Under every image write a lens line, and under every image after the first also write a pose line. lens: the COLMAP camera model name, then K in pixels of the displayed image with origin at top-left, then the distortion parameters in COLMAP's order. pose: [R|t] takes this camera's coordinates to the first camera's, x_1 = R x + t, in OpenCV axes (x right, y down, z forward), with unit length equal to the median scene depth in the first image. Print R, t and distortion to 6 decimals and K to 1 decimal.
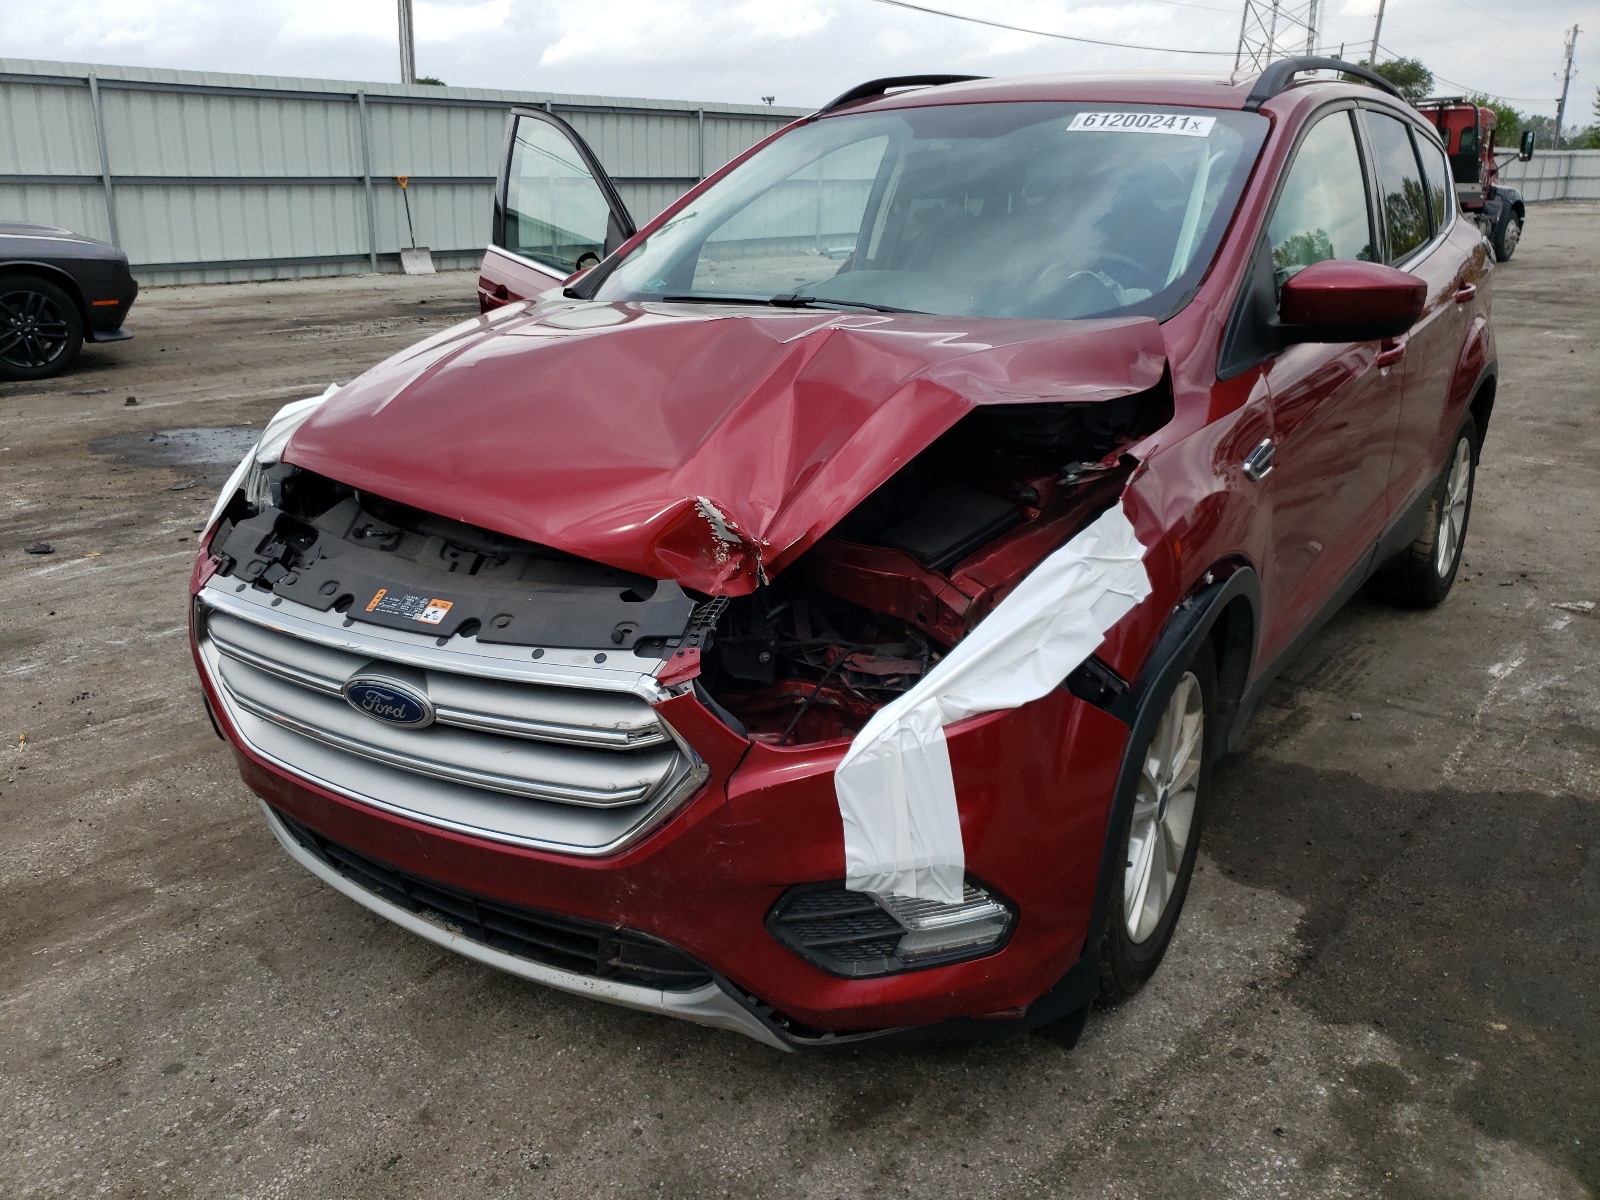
lens RADIAL K [[1188.6, 0, 793.1], [0, 1188.6, 569.1], [0, 0, 1]] dist [0.005179, 0.014093]
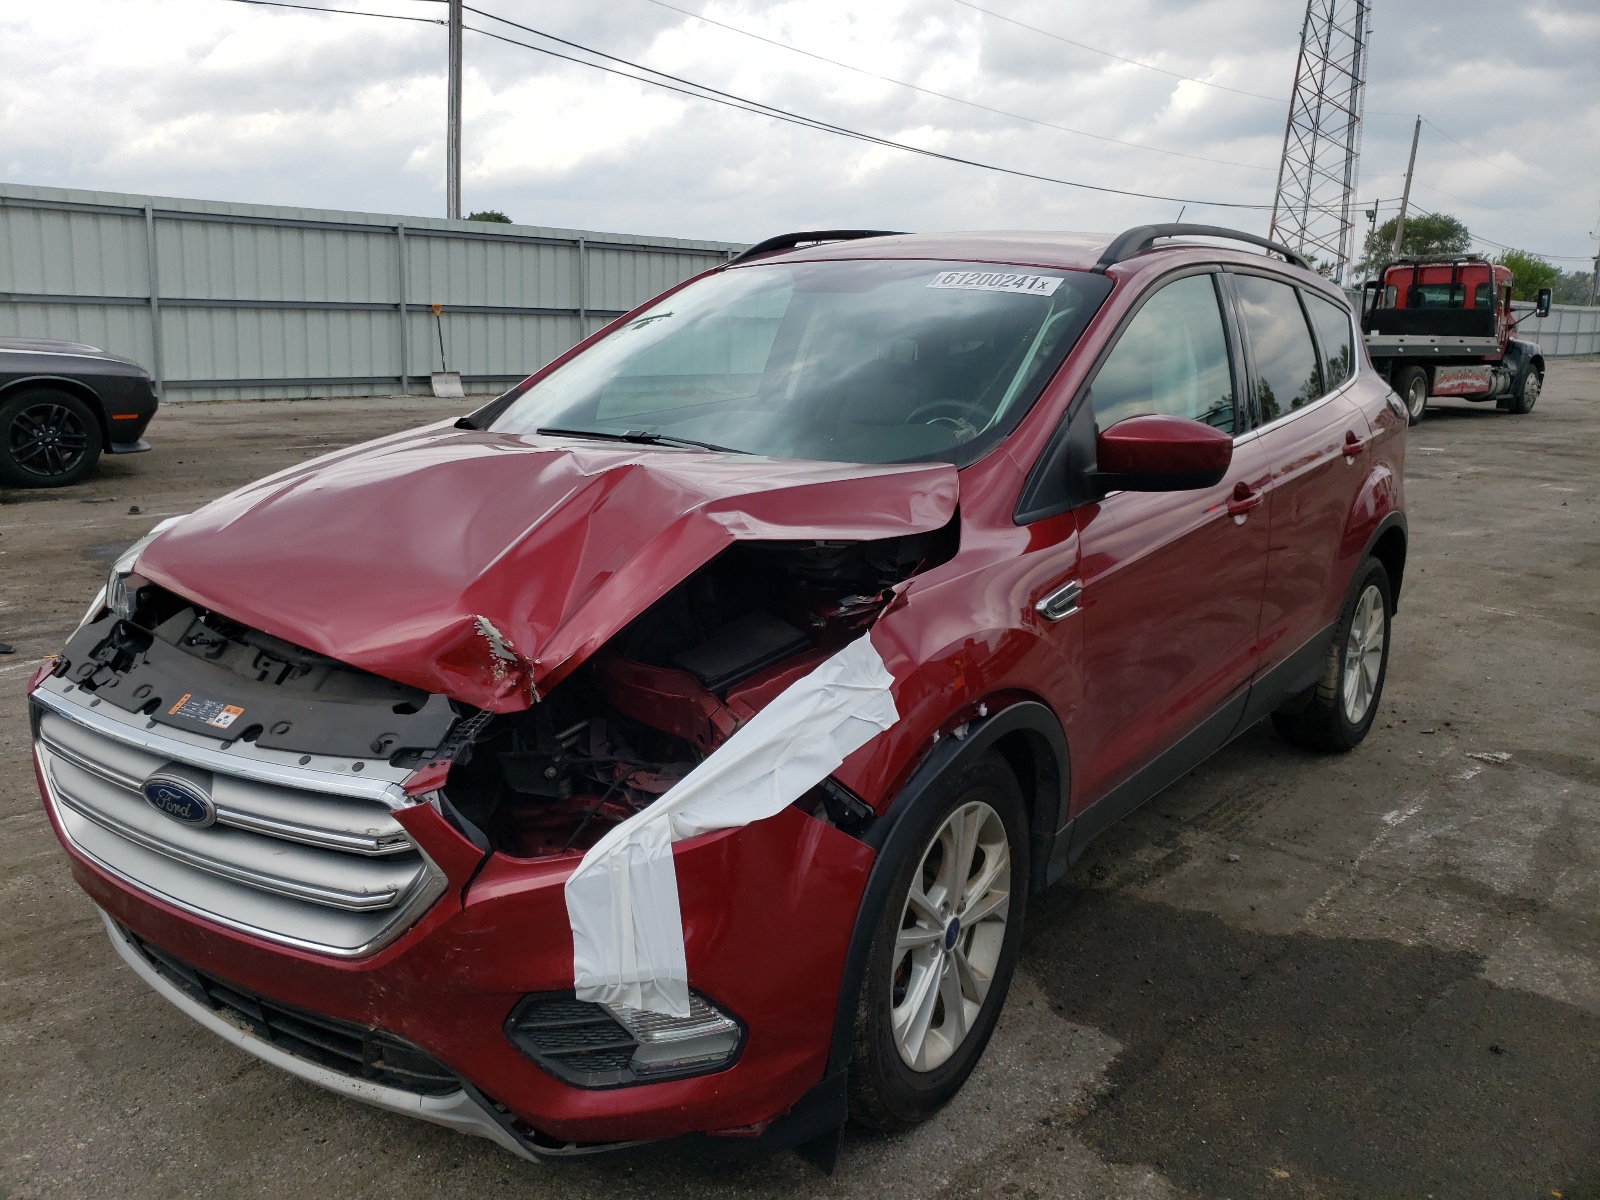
lens RADIAL K [[1188.6, 0, 794.2], [0, 1188.6, 584.5], [0, 0, 1]] dist [0.005179, 0.014093]
pose [[0.999089, 0.031456, -0.028853, 0.195297], [-0.034002, 0.995136, -0.092457, -0.000524], [0.025804, 0.093354, 0.995299, -0.047875]]
